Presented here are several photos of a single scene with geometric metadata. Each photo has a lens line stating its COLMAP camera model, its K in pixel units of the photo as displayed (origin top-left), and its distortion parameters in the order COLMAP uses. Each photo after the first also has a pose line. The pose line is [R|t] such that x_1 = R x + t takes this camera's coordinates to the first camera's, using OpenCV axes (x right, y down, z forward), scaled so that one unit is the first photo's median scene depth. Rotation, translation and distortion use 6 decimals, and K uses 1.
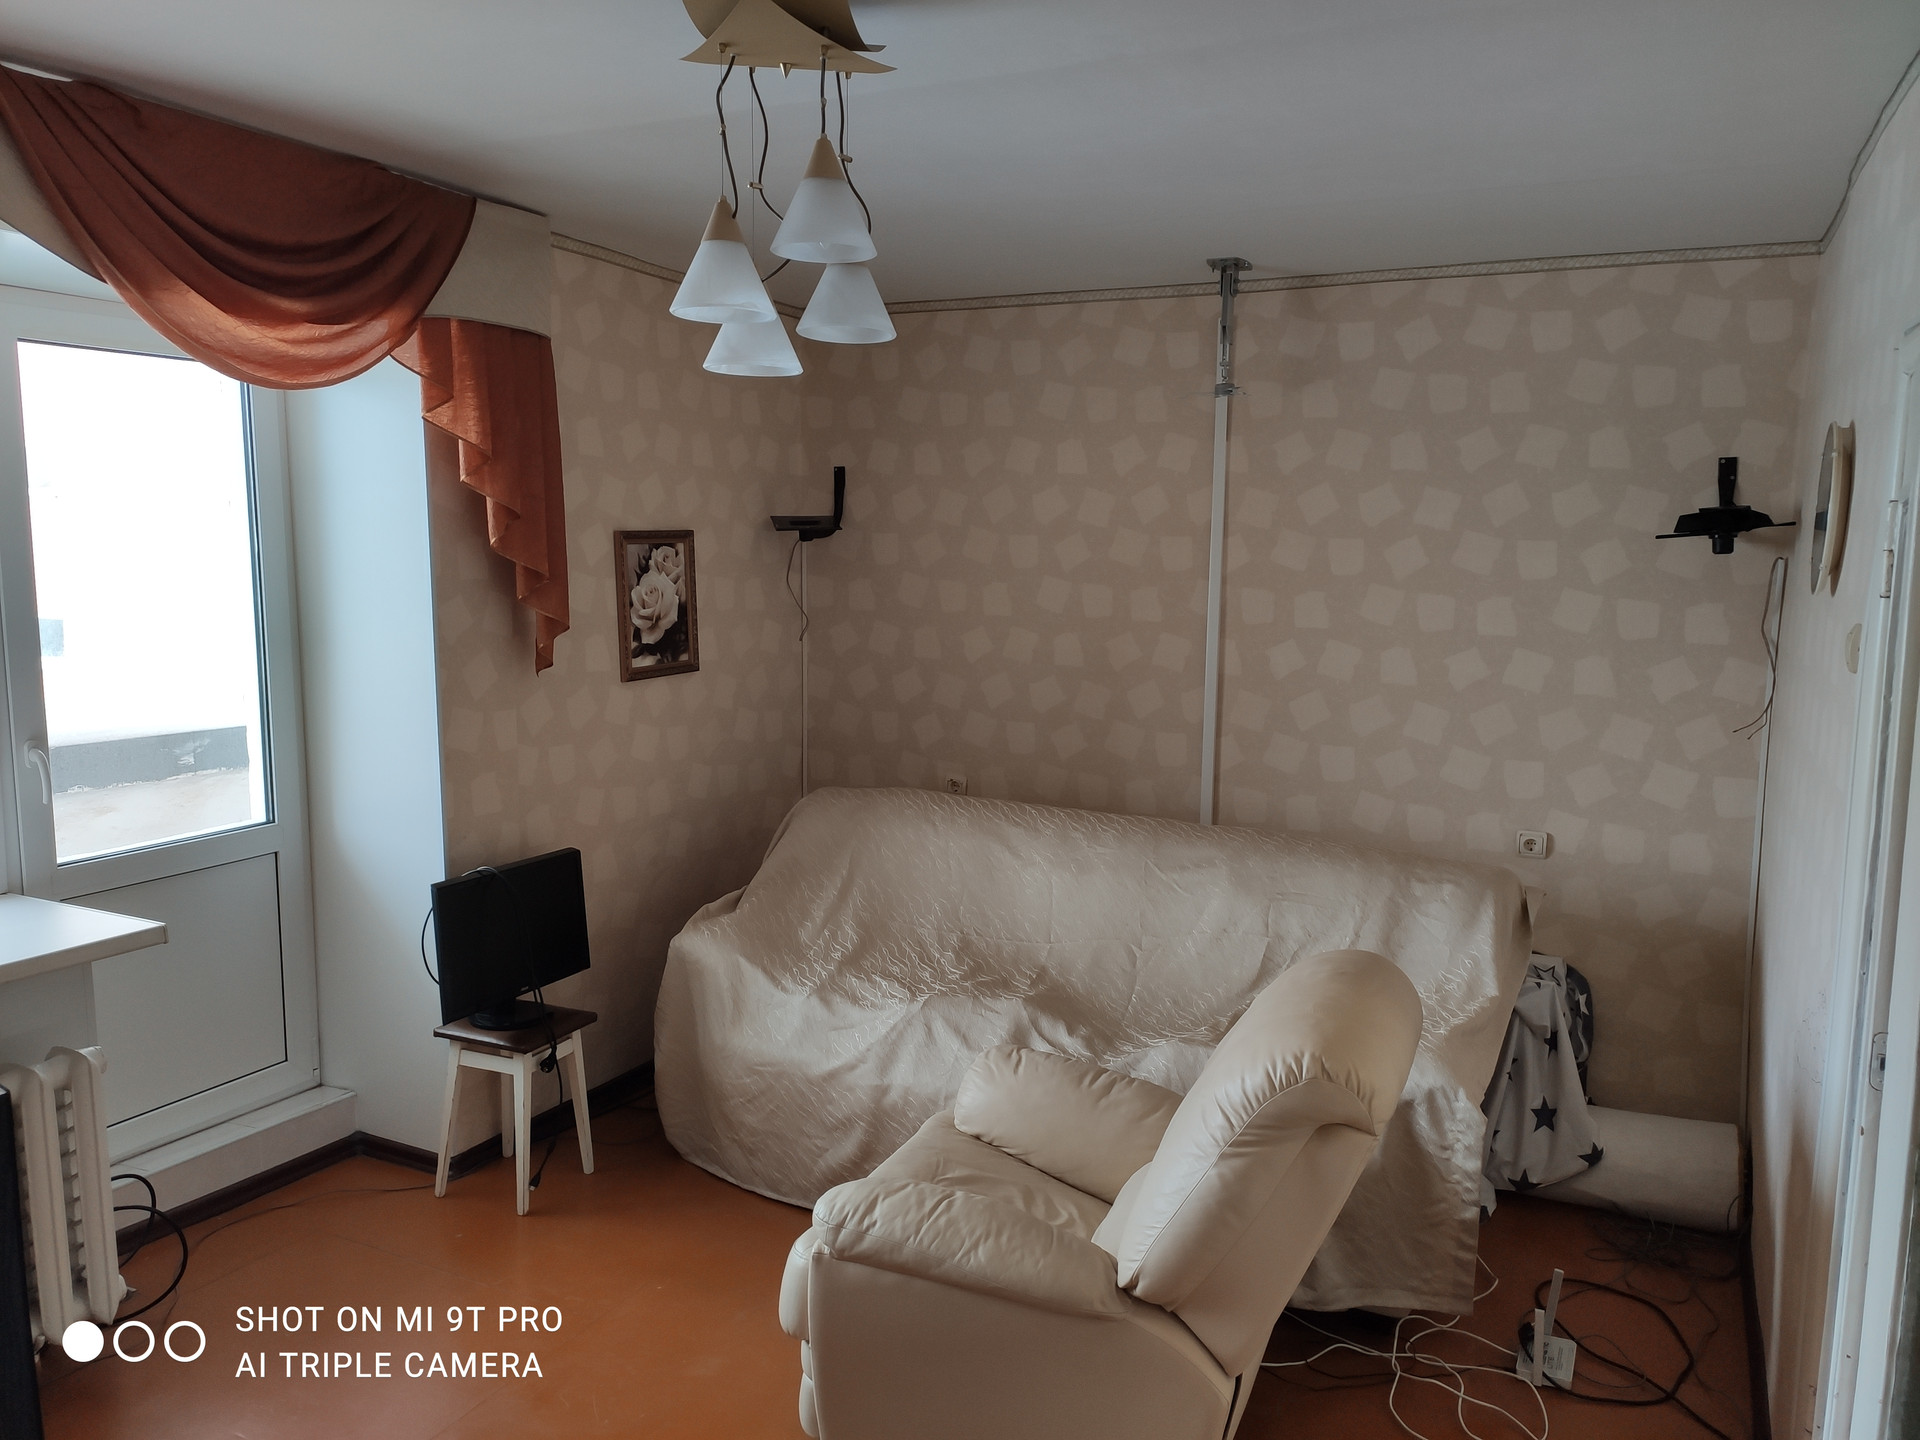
lens RADIAL K [[1447.0, 0, 964.5], [0, 1447.0, 729.8], [0, 0, 1]] dist [0.016017, -0.007144]
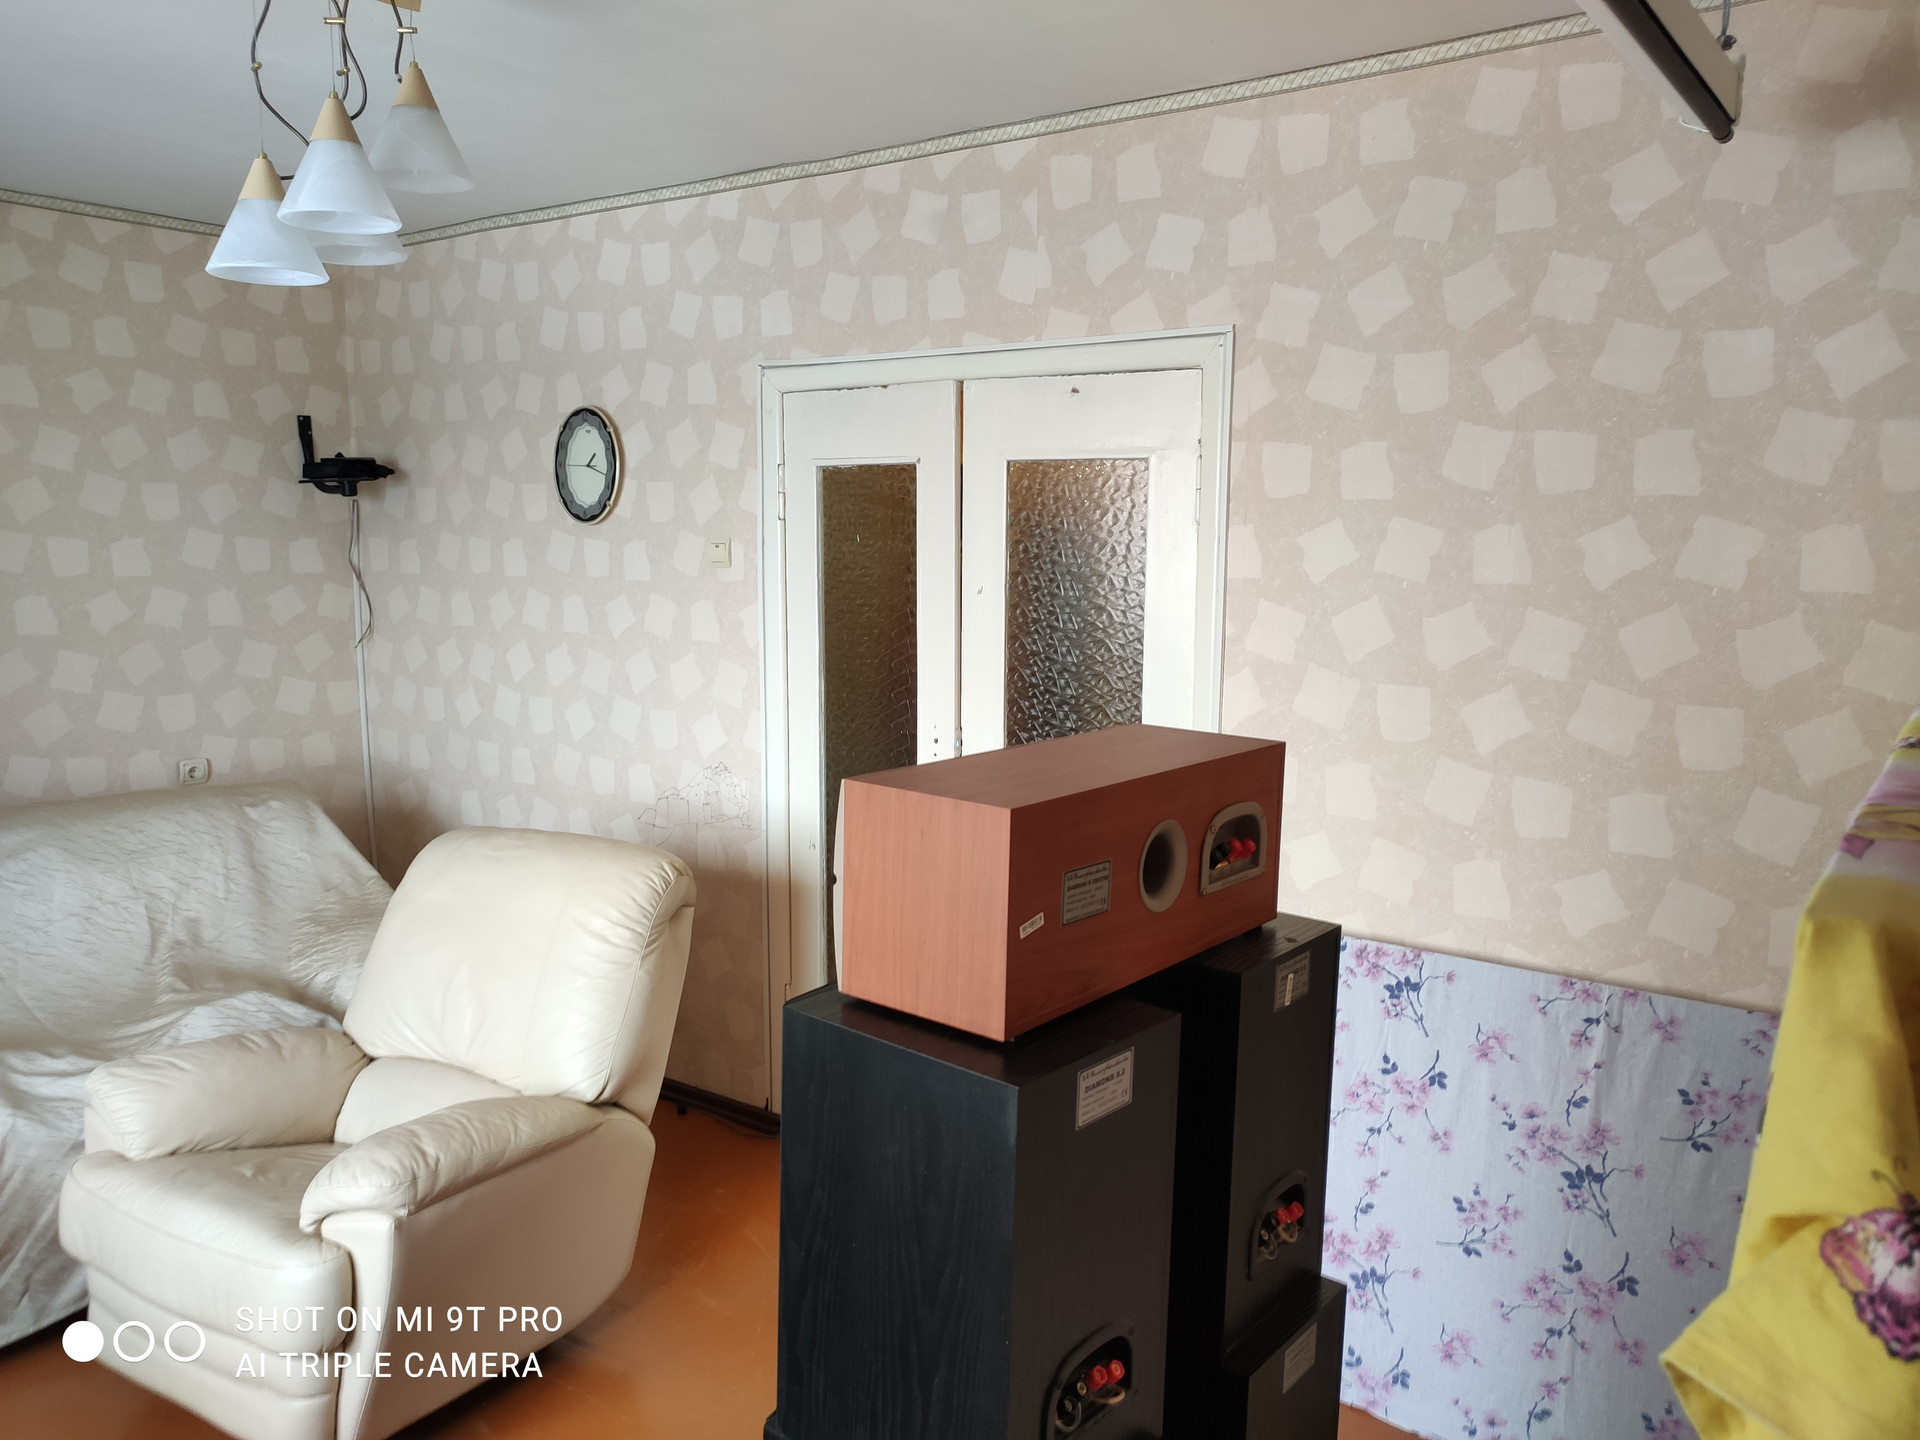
lens RADIAL K [[1447.0, 0, 966.1], [0, 1447.0, 719.0], [0, 0, 1]] dist [0.016017, -0.007144]
pose [[0.174672, -0.147369, 0.973536, -0.557177], [0.124152, 0.984141, 0.126699, -0.024126], [-0.976768, 0.098736, 0.190198, 0.252840]]
